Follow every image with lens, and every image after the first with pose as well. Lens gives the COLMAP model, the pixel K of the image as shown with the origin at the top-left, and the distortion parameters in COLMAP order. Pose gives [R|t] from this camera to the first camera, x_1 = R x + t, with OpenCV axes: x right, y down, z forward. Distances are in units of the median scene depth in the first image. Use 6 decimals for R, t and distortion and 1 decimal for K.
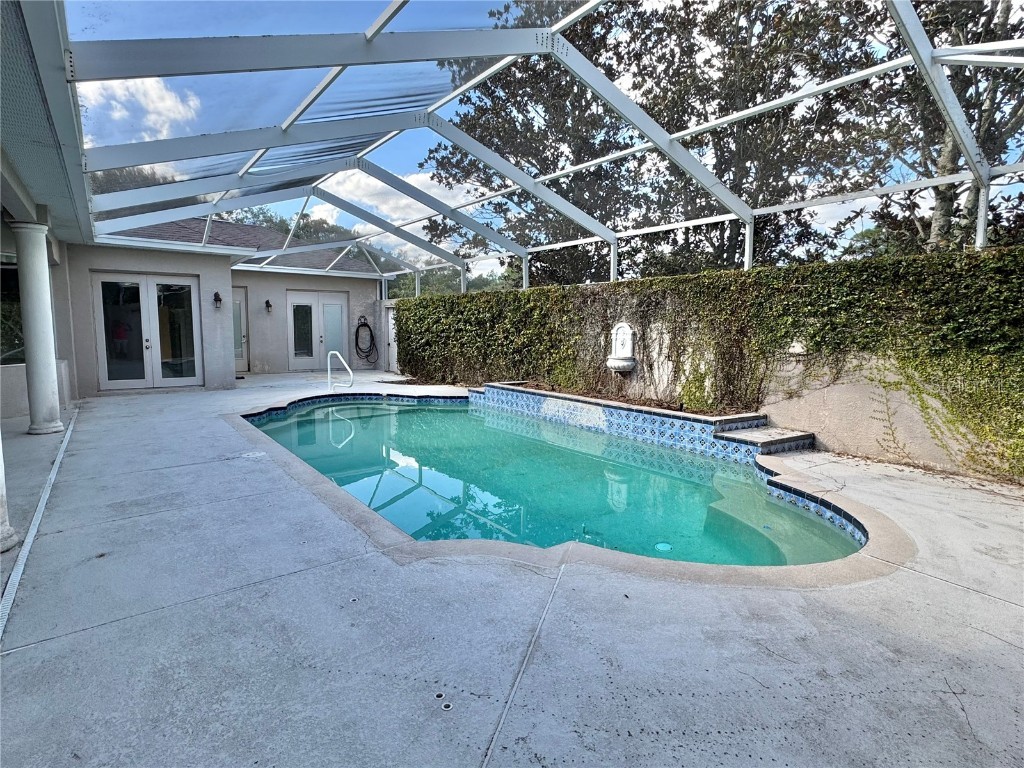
lens RADIAL K [[541.2, 0, 512.6], [0, 541.2, 383.5], [0, 0, 1]] dist [0.000662, 0.000123]
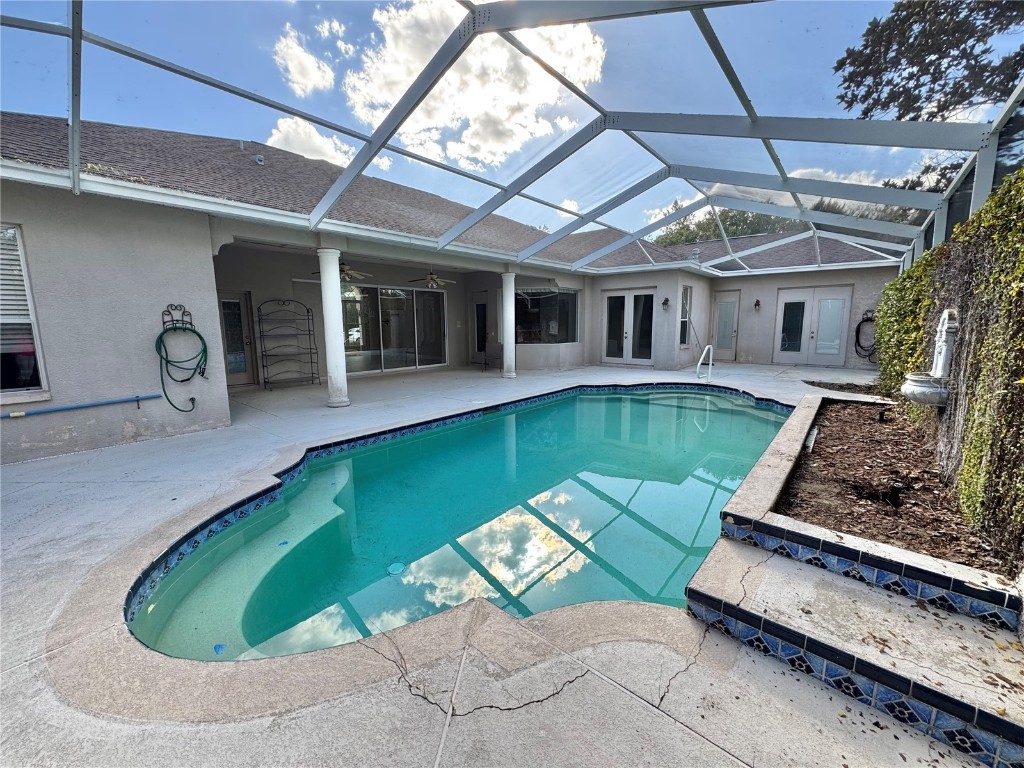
lens RADIAL K [[409.3, 0, 512.4], [0, 409.3, 382.2], [0, 0, 1]] dist [-0.000389, -0.000295]
pose [[0.228737, 0.130551, -0.964695, 0.587024], [-0.094433, 0.989269, 0.111486, -0.060470], [0.968897, 0.065598, 0.238611, 0.635848]]
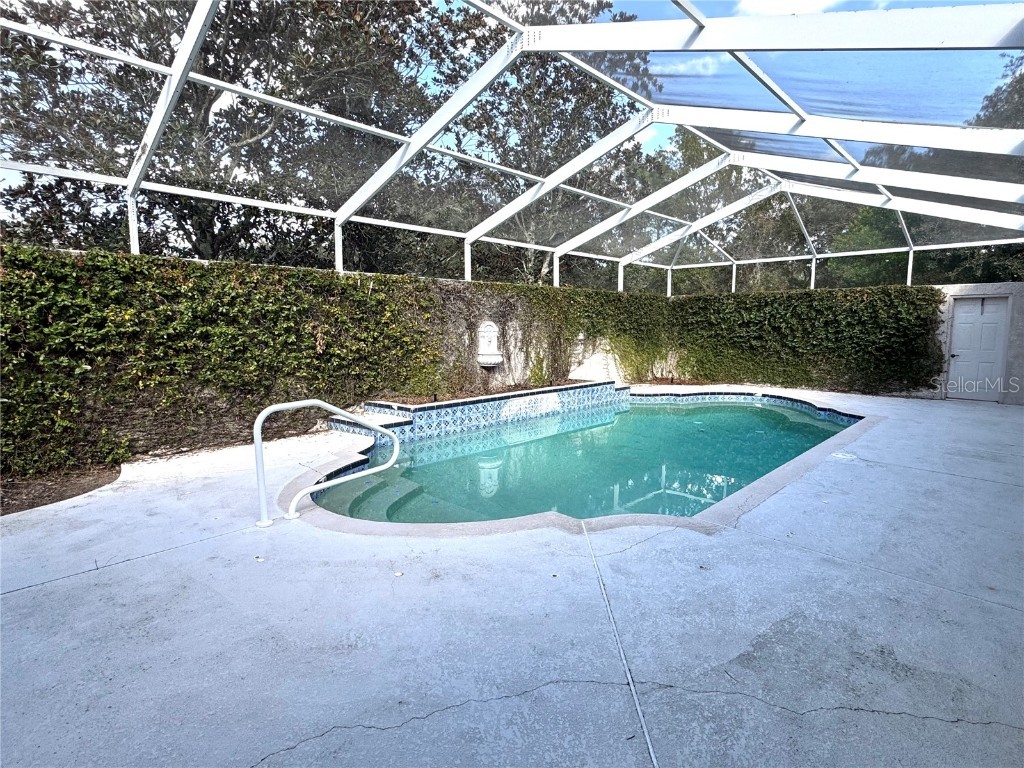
lens RADIAL K [[541.2, 0, 508.6], [0, 541.2, 386.5], [0, 0, 1]] dist [0.000662, 0.000123]
pose [[-0.173298, -0.120513, 0.977468, -0.846279], [0.102408, 0.984900, 0.139586, -0.126407], [-0.979531, 0.124290, -0.158340, 1.108112]]
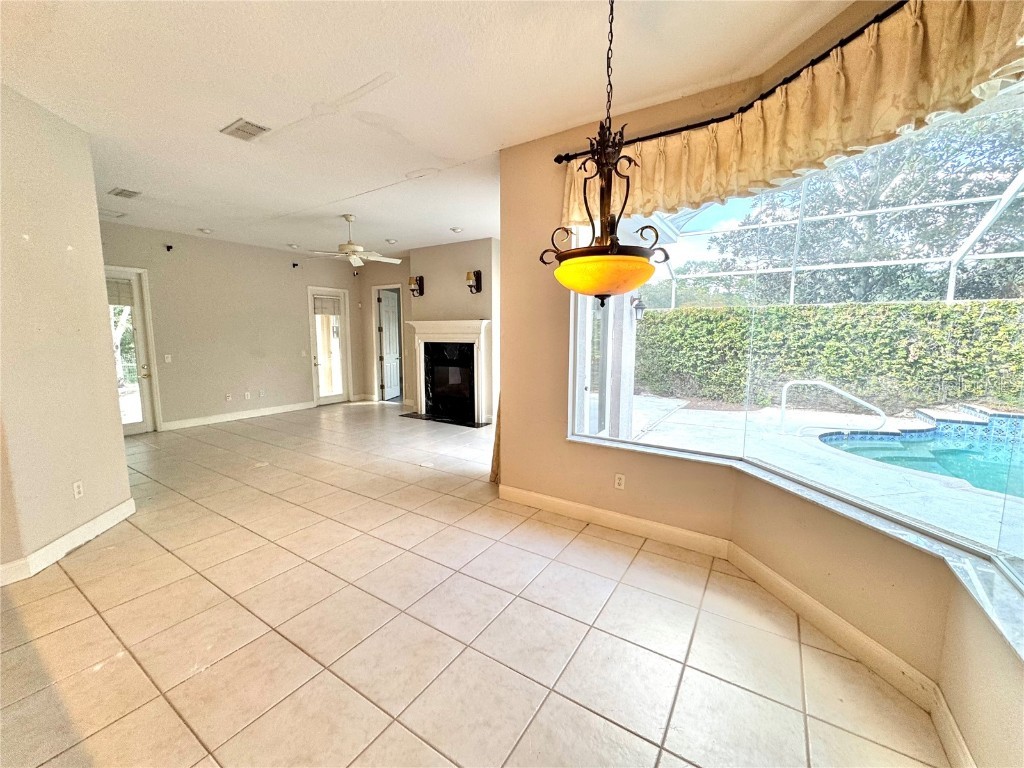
lens RADIAL K [[409.3, 0, 508.4], [0, 409.3, 382.0], [0, 0, 1]] dist [-0.000389, -0.000295]
pose [[0.935851, -0.048543, 0.349036, -1.084696], [0.042581, 0.998787, 0.024740, -0.107499], [-0.349813, -0.008290, 0.936783, 0.758973]]
